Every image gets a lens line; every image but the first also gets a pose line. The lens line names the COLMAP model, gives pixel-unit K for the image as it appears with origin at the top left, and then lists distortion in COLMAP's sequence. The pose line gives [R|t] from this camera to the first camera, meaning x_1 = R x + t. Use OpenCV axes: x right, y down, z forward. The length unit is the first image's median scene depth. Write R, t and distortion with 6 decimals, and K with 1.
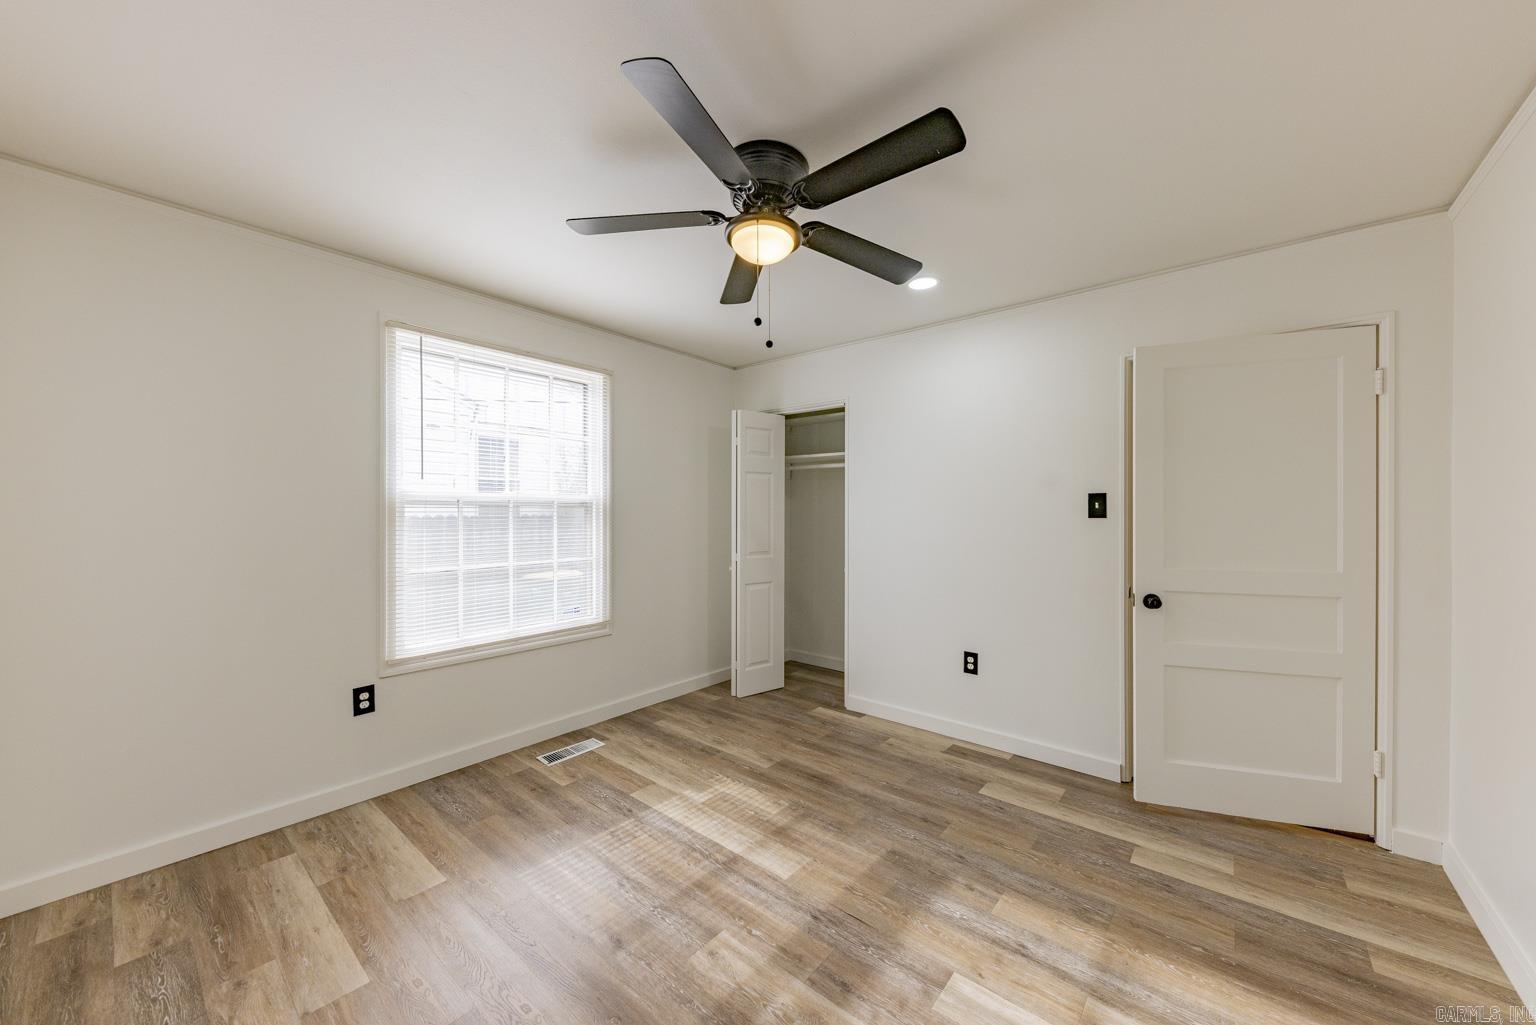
lens RADIAL K [[553.0, 0, 773.5], [0, 553.0, 516.0], [0, 0, 1]] dist [0.000005, -0.000147]
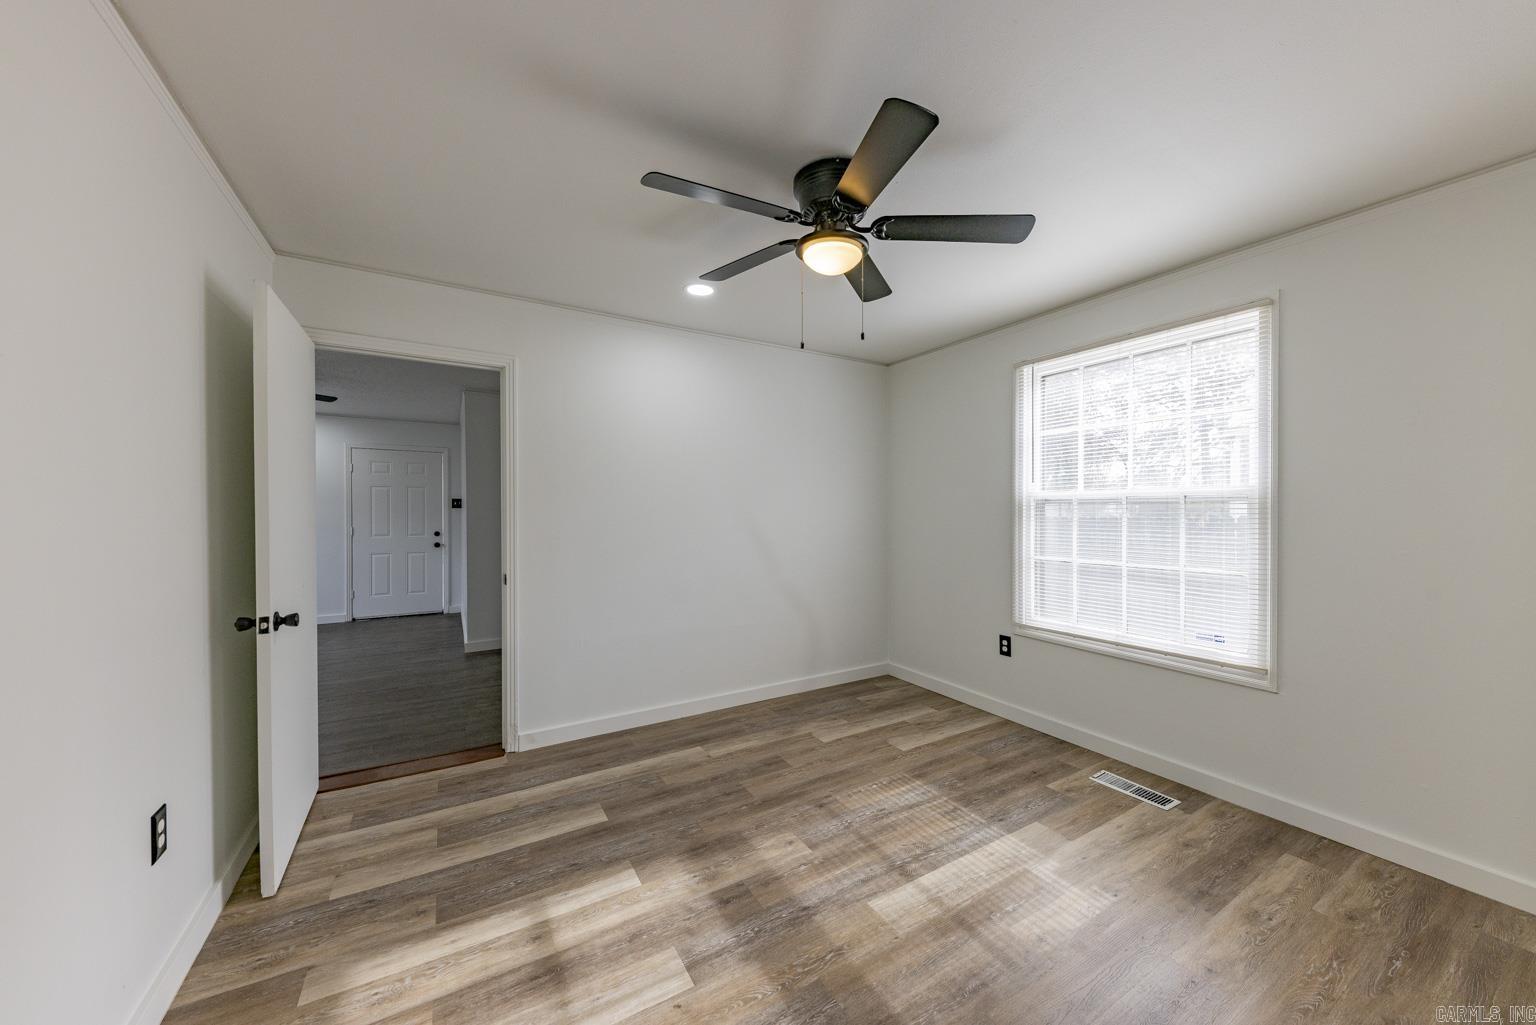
lens RADIAL K [[553.0, 0, 773.5], [0, 553.0, 516.0], [0, 0, 1]] dist [0.000005, -0.000147]
pose [[-0.341913, 0.009145, -0.939687, 0.826994], [-0.007458, 0.999895, 0.012445, -0.003599], [0.939702, 0.011263, -0.341809, 1.019584]]
